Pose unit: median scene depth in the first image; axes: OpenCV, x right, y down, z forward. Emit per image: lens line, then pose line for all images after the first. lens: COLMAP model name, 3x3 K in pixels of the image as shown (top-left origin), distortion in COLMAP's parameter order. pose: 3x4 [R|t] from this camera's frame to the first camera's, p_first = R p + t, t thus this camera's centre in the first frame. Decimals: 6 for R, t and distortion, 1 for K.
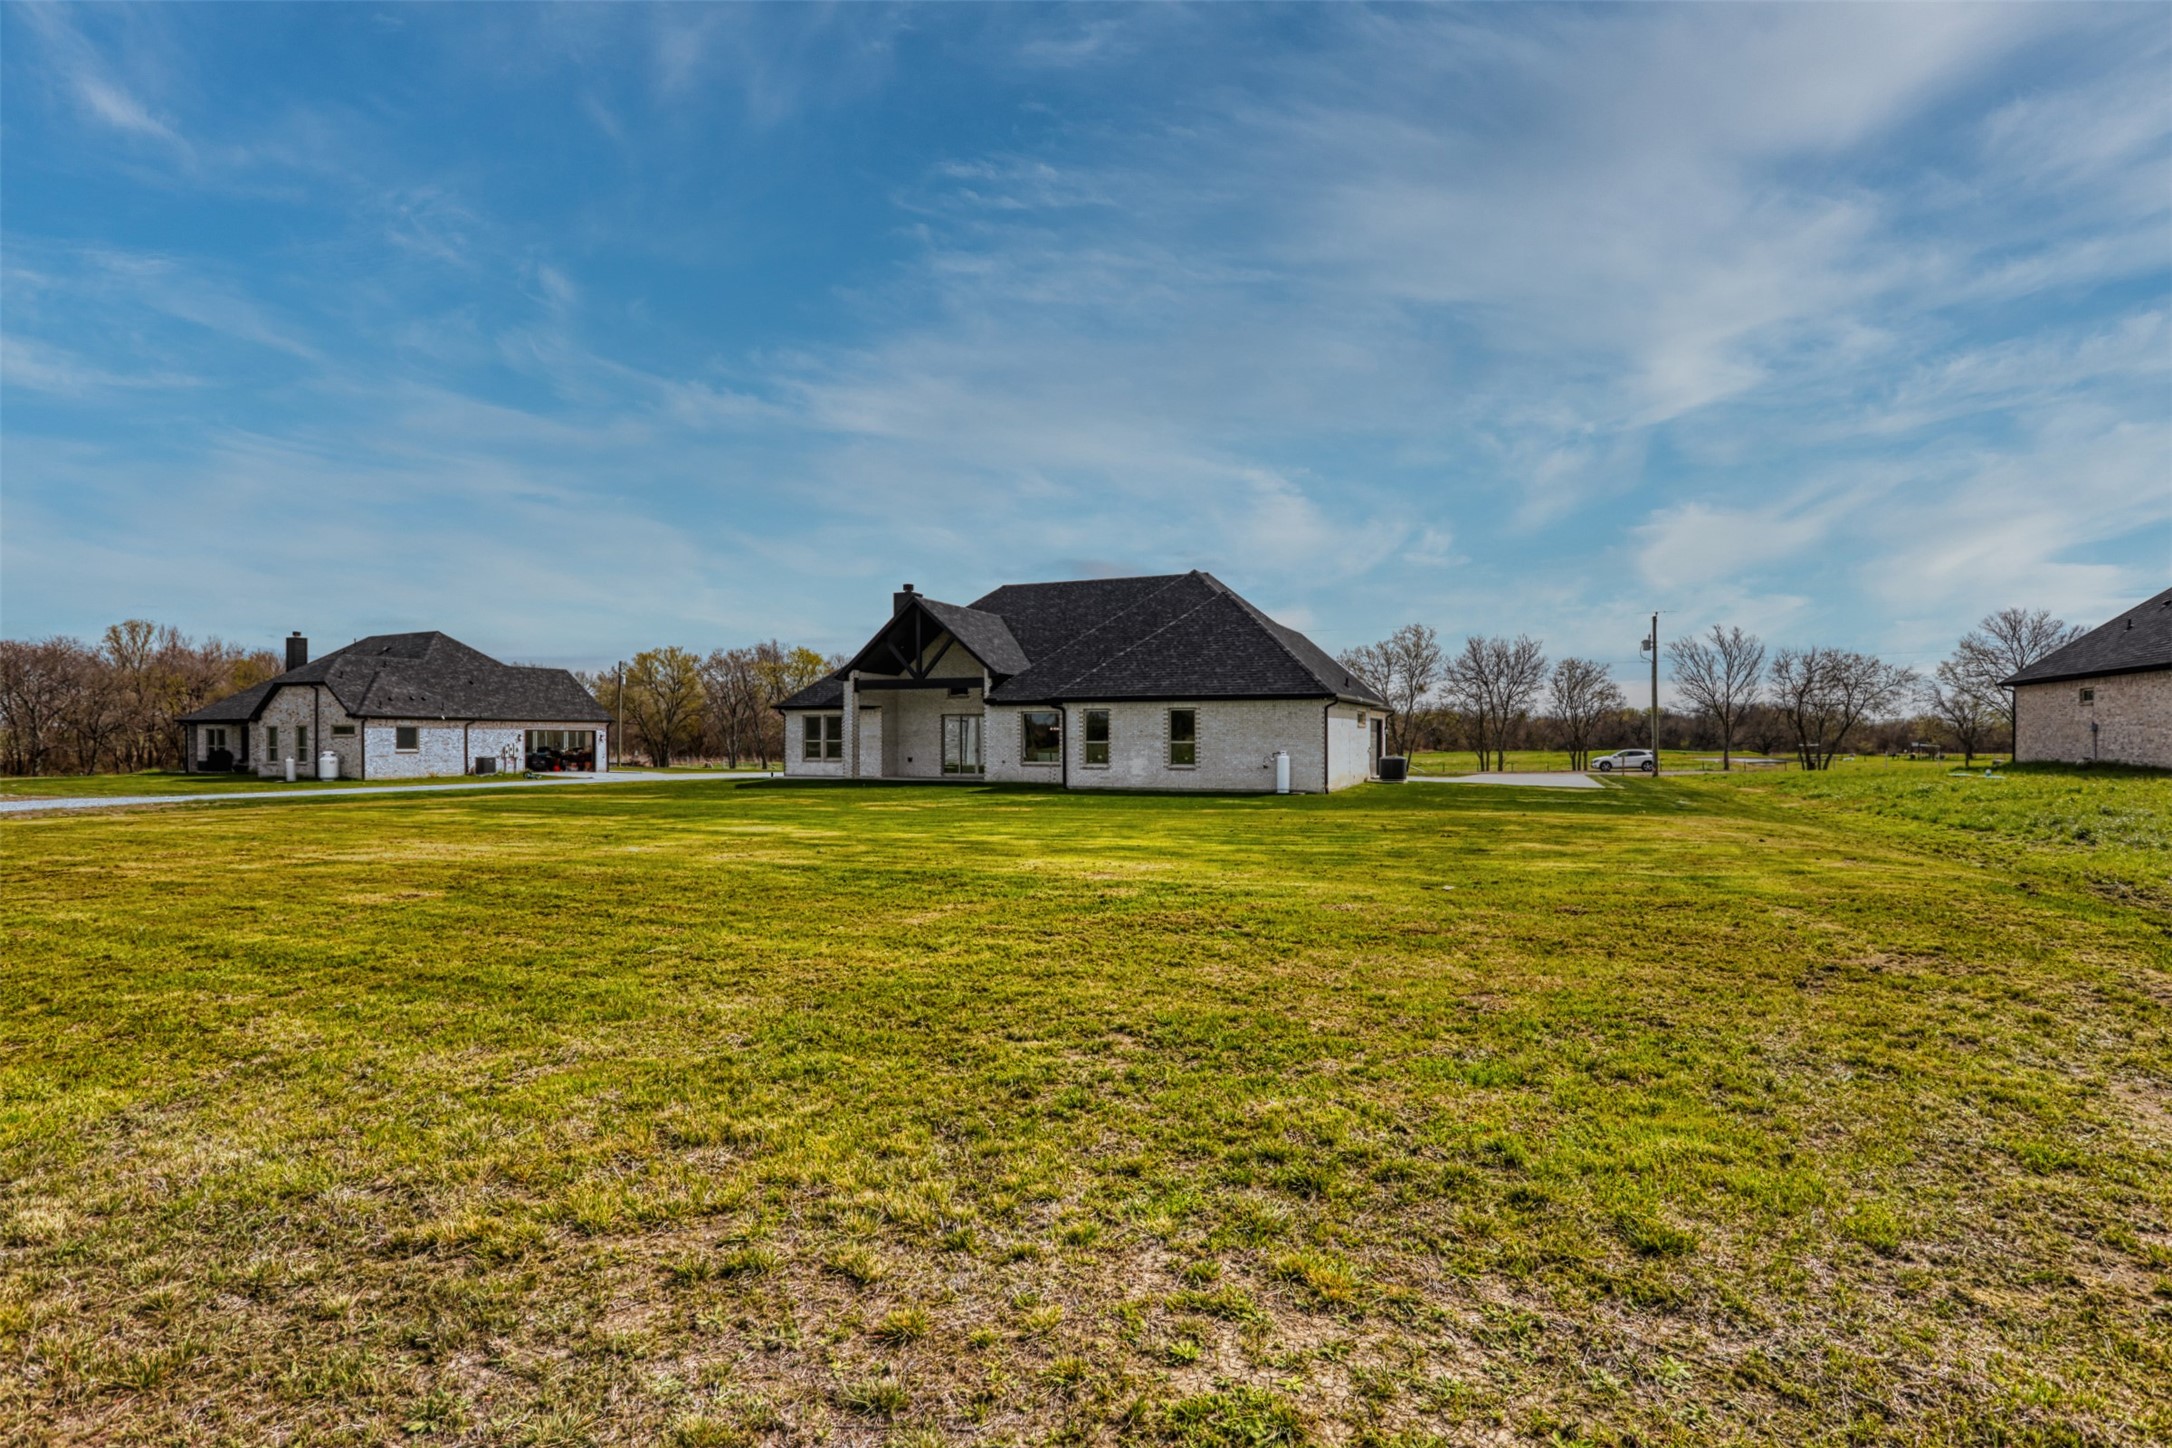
lens RADIAL K [[1094.5, 0, 1087.0], [0, 1094.5, 728.3], [0, 0, 1]] dist [0.015025, 0.001727]
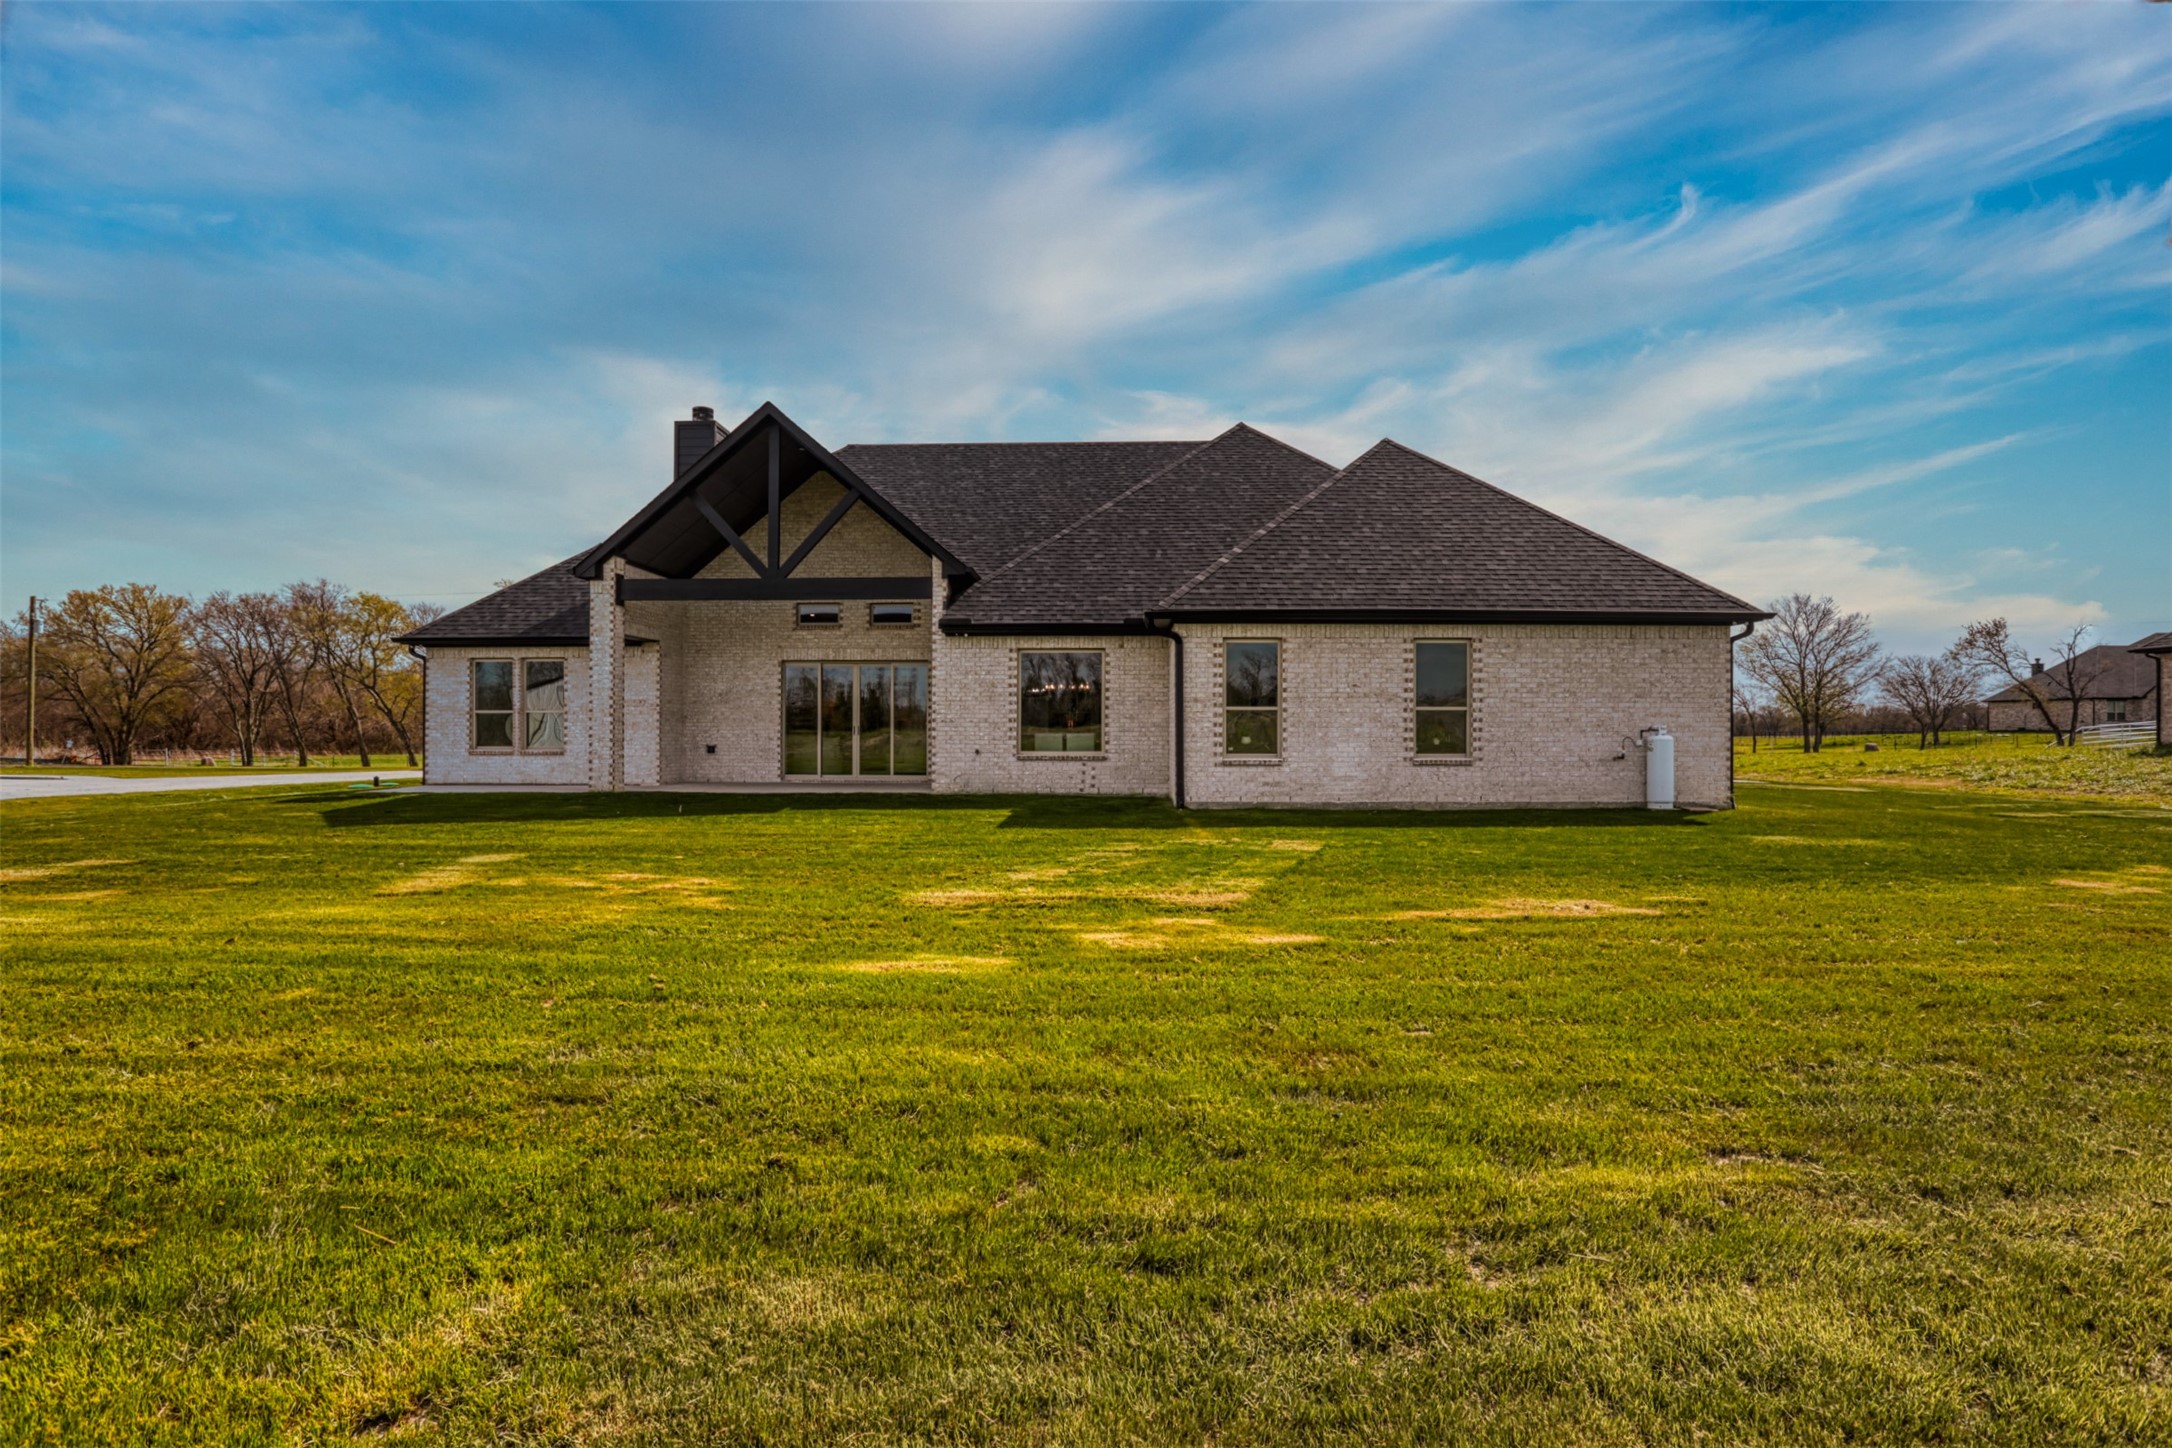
lens RADIAL K [[1094.5, 0, 1085.4], [0, 1094.5, 728.2], [0, 0, 1]] dist [0.015025, 0.001727]
pose [[0.941040, 0.000165, 0.338296, -0.179574], [-0.003434, 0.999953, 0.009064, 0.014237], [-0.338279, -0.009692, 0.940996, 0.483778]]
